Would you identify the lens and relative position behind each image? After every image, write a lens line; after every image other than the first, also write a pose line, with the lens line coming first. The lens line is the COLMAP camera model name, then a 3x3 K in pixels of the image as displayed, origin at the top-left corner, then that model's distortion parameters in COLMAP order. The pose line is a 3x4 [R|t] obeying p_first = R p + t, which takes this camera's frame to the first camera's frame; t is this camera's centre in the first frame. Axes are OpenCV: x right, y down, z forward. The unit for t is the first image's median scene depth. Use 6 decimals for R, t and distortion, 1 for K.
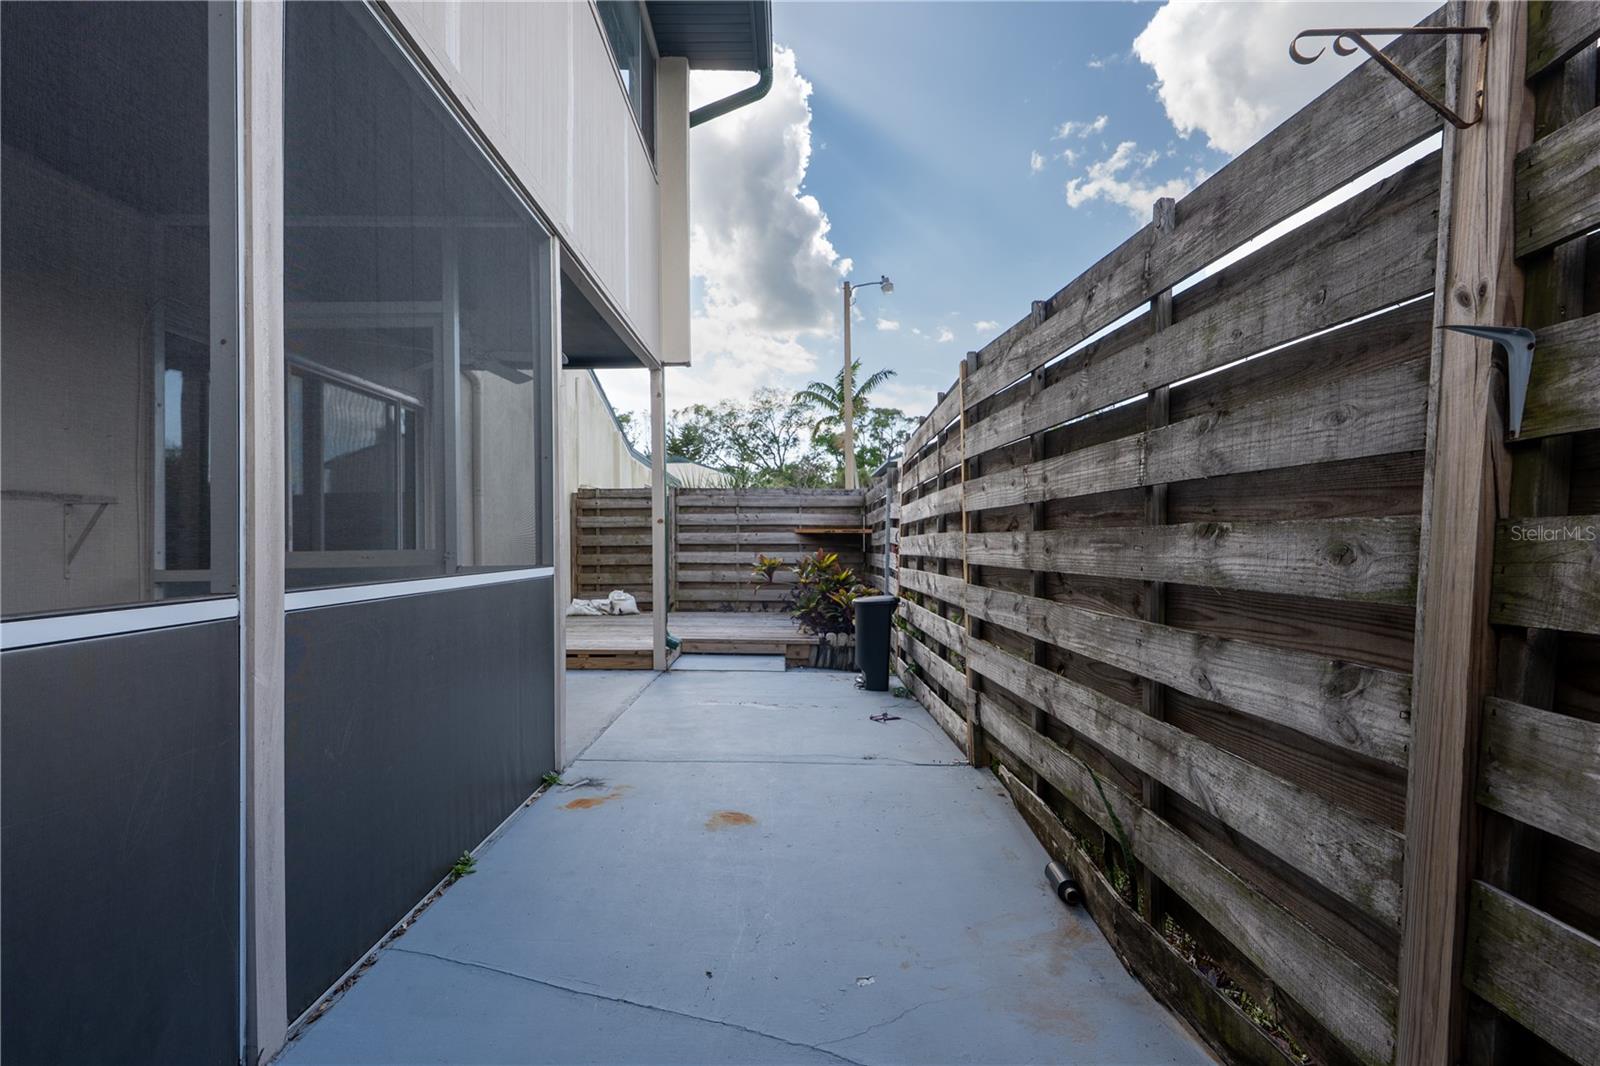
lens RADIAL K [[747.8, 0, 800.0], [0, 747.8, 533.0], [0, 0, 1]] dist [0.000199, -0.000002]
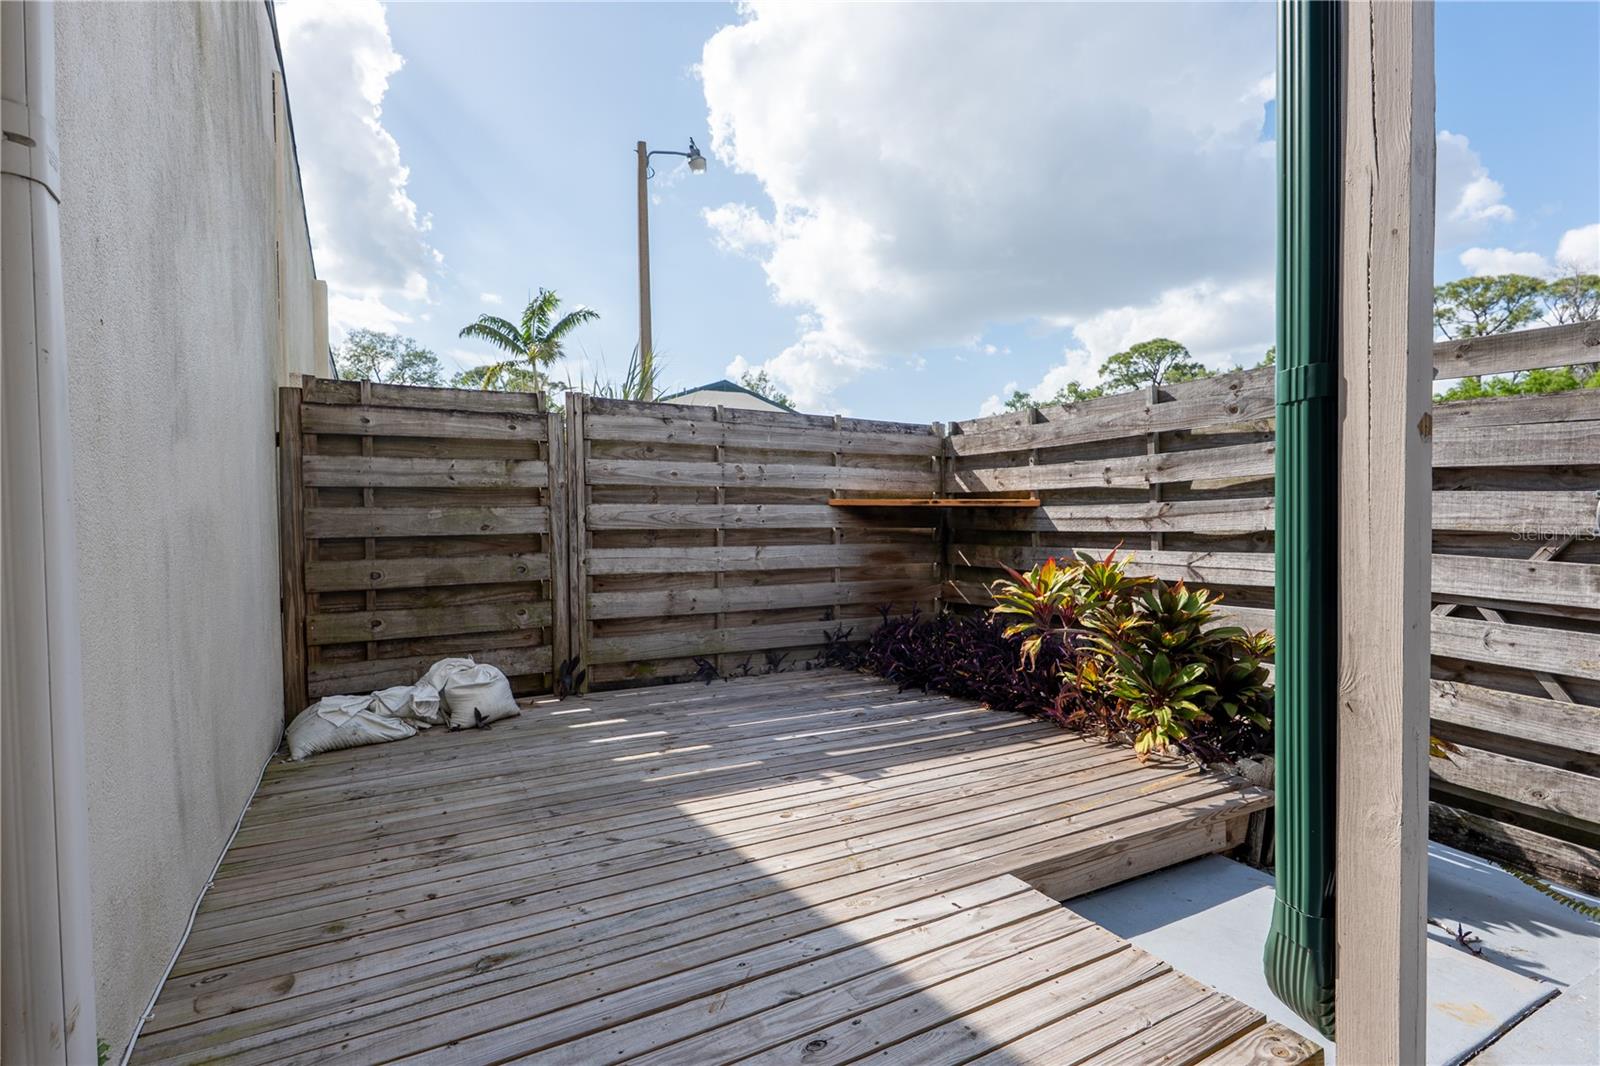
lens RADIAL K [[758.8, 0, 800.0], [0, 758.8, 533.0], [0, 0, 1]] dist [0.000643, 0.000013]
pose [[0.877957, -0.008946, 0.478657, -0.262960], [-0.003419, 0.999683, 0.024955, 0.005162], [-0.478728, -0.023546, 0.877647, 0.570603]]
